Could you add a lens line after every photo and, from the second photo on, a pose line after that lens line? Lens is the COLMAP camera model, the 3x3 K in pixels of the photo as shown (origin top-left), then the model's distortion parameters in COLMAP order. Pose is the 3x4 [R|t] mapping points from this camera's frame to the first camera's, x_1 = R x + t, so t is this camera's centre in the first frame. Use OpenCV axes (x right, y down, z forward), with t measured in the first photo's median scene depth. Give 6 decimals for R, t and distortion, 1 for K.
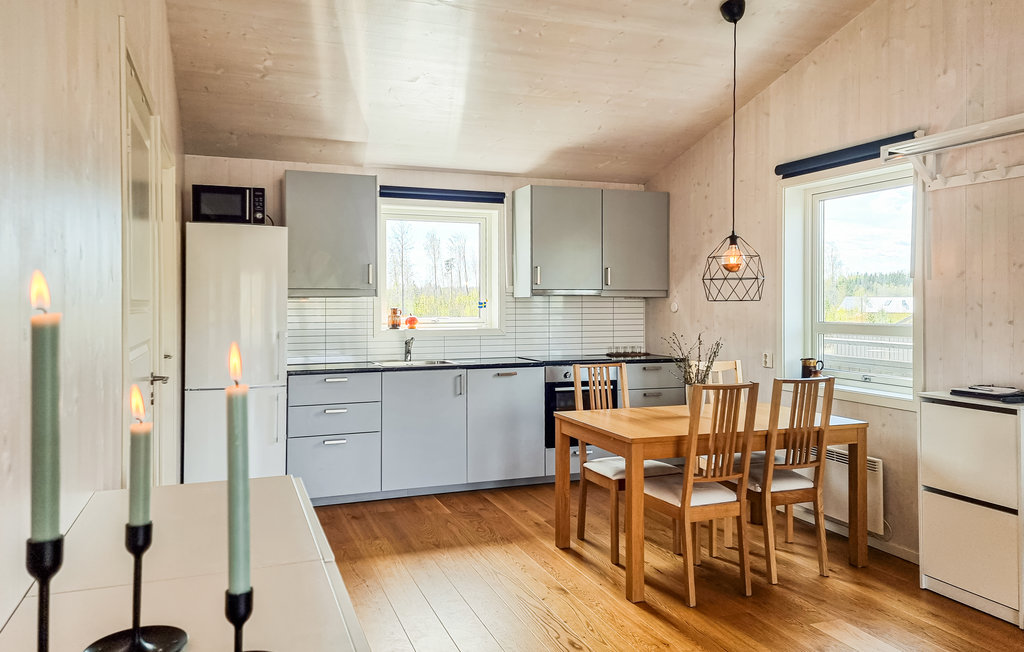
lens RADIAL K [[723.1, 0, 512.0], [0, 723.1, 326.0], [0, 0, 1]] dist [0.001646, -0.000702]
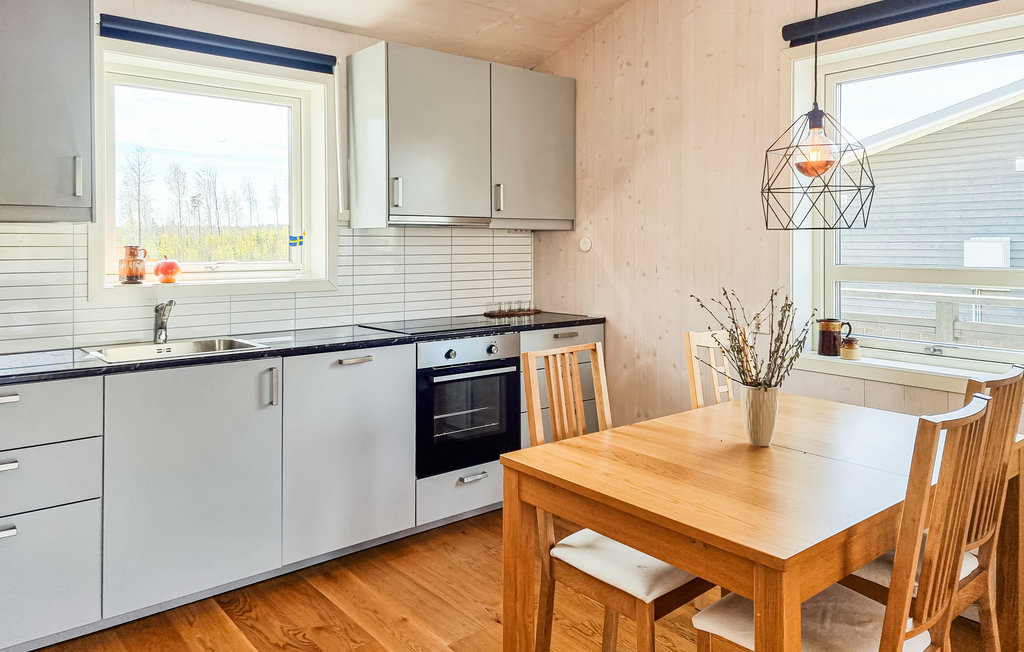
lens RADIAL K [[725.2, 0, 512.7], [0, 725.2, 250.8], [0, 0, 1]] dist [0.043053, -0.003106]
pose [[0.948450, -0.003813, 0.316902, -0.066058], [0.011078, 0.999715, -0.021127, -0.006084], [-0.316732, 0.023549, 0.948223, 0.385485]]
